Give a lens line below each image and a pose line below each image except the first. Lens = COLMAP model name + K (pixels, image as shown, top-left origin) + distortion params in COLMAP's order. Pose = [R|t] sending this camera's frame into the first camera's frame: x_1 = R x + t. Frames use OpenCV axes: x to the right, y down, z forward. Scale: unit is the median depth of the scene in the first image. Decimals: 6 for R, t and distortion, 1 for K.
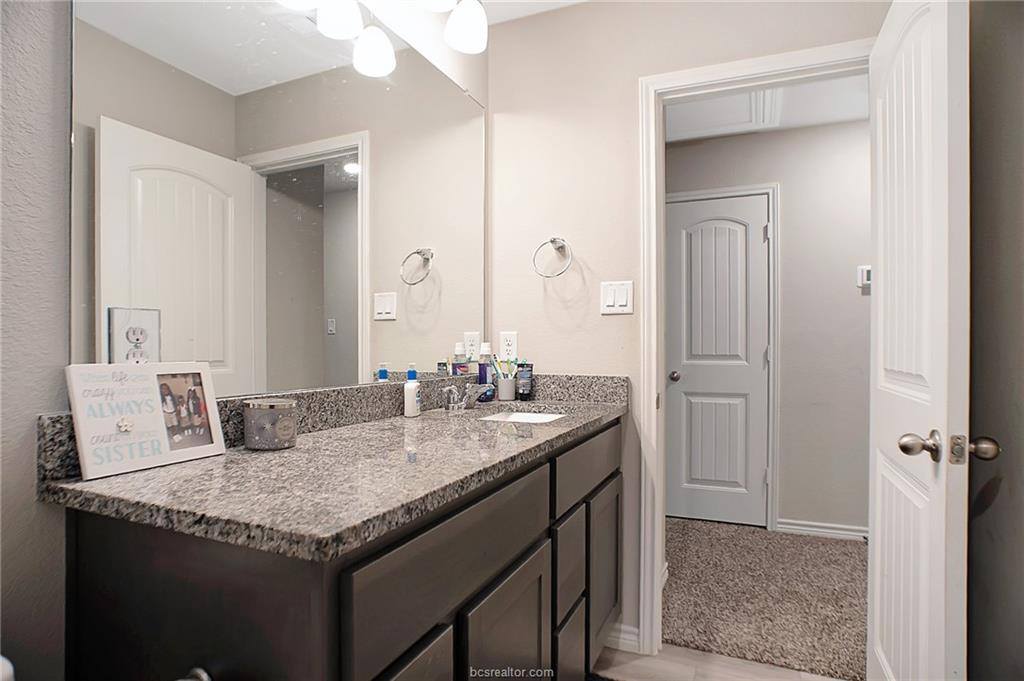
lens RADIAL K [[582.6, 0, 512.0], [0, 582.6, 340.5], [0, 0, 1]] dist [-0.000780, -0.000121]
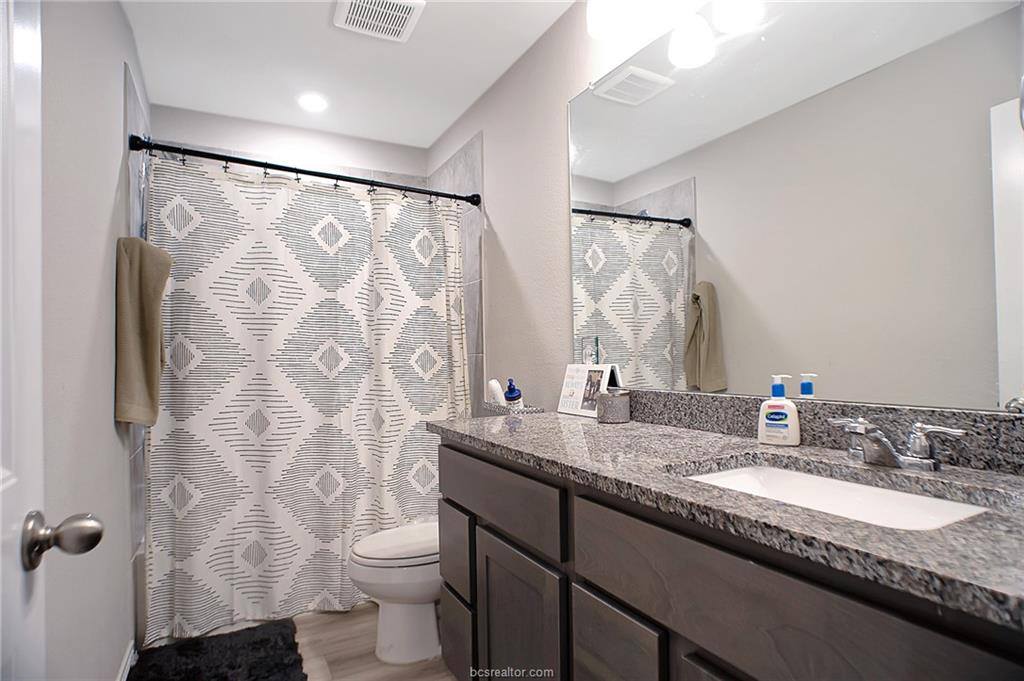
lens RADIAL K [[567.7, 0, 512.1], [0, 567.7, 354.8], [0, 0, 1]] dist [0.000633, 0.000190]
pose [[-0.639513, 0.001815, -0.768778, 0.735596], [0.019589, 0.999711, -0.013936, 0.020198], [0.768530, -0.023972, -0.639364, 1.453097]]
